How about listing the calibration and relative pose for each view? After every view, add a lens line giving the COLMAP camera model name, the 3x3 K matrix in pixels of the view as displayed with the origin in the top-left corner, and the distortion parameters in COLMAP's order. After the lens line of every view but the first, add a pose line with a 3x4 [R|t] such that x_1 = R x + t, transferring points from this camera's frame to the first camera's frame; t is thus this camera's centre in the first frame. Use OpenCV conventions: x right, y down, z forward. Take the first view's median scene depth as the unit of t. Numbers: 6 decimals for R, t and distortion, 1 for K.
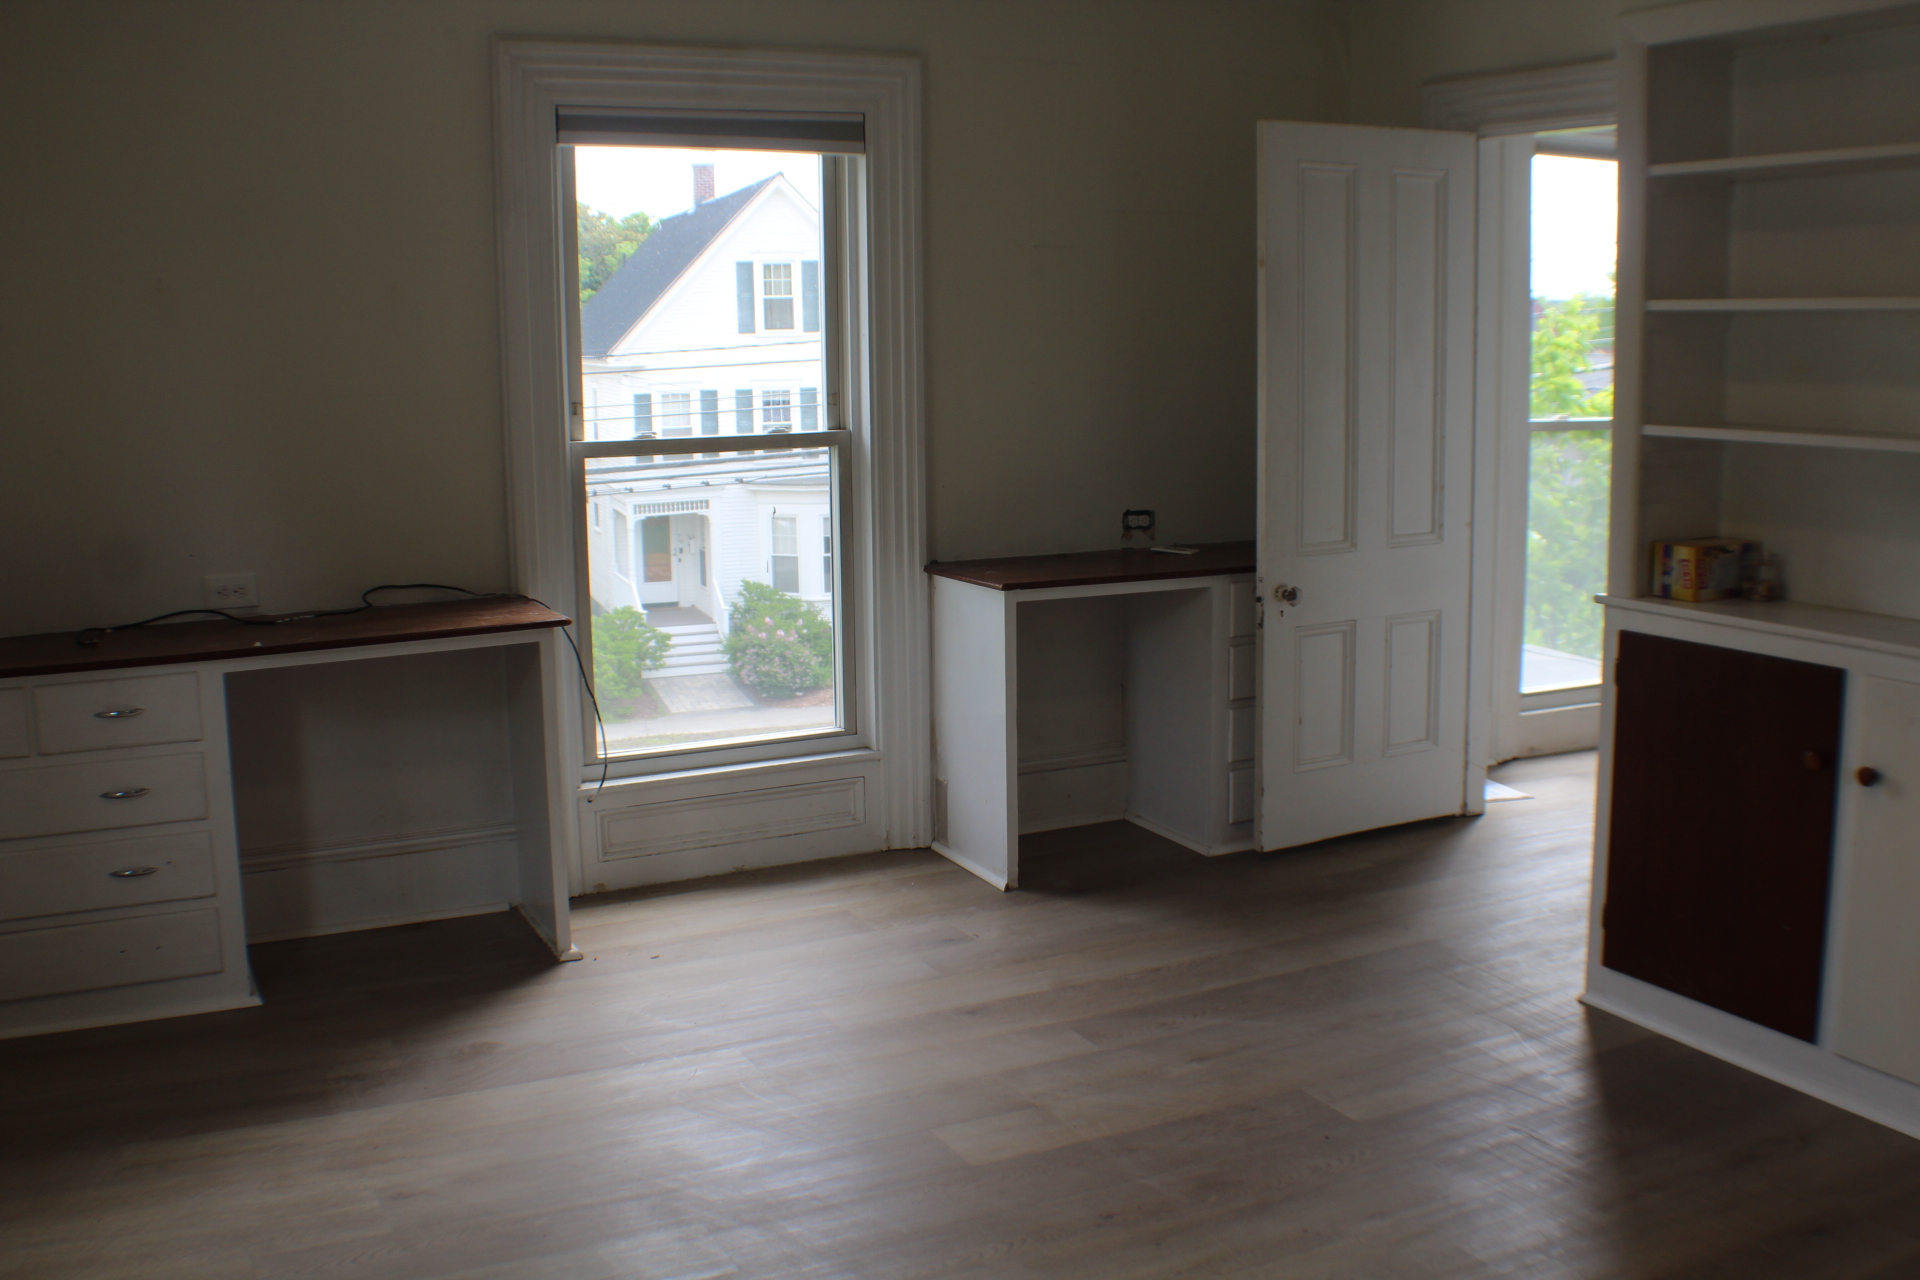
lens RADIAL K [[1893.6, 0, 960.0], [0, 1893.6, 640.0], [0, 0, 1]] dist [-0.155571, 0.034667]
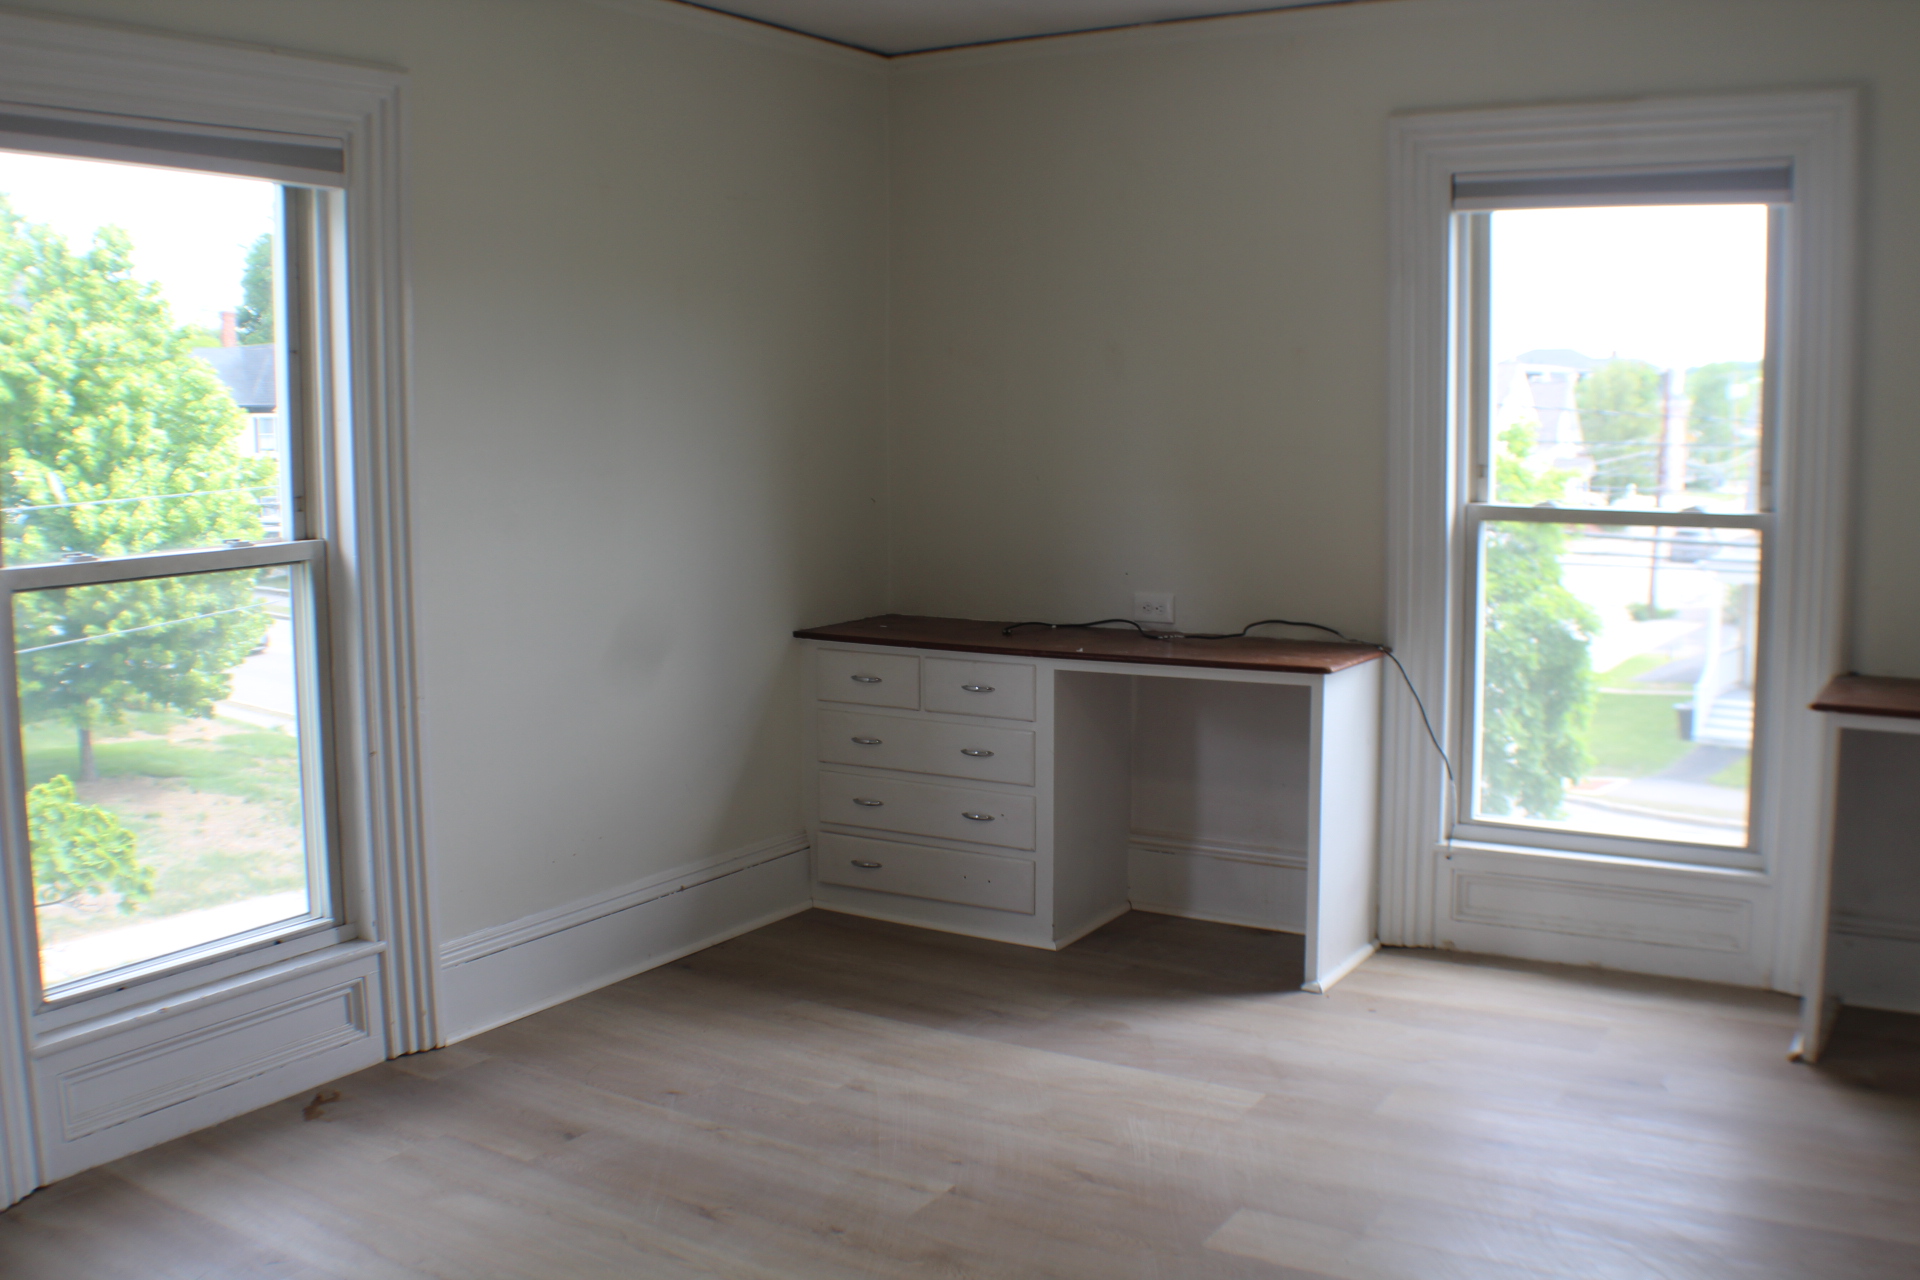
lens RADIAL K [[1893.6, 0, 960.0], [0, 1893.6, 640.0], [0, 0, 1]] dist [-0.155571, 0.034667]
pose [[0.536444, 0.117915, -0.835658, 0.534326], [-0.136451, 0.989281, 0.051998, -0.050936], [0.832832, 0.086132, 0.546784, 0.241963]]
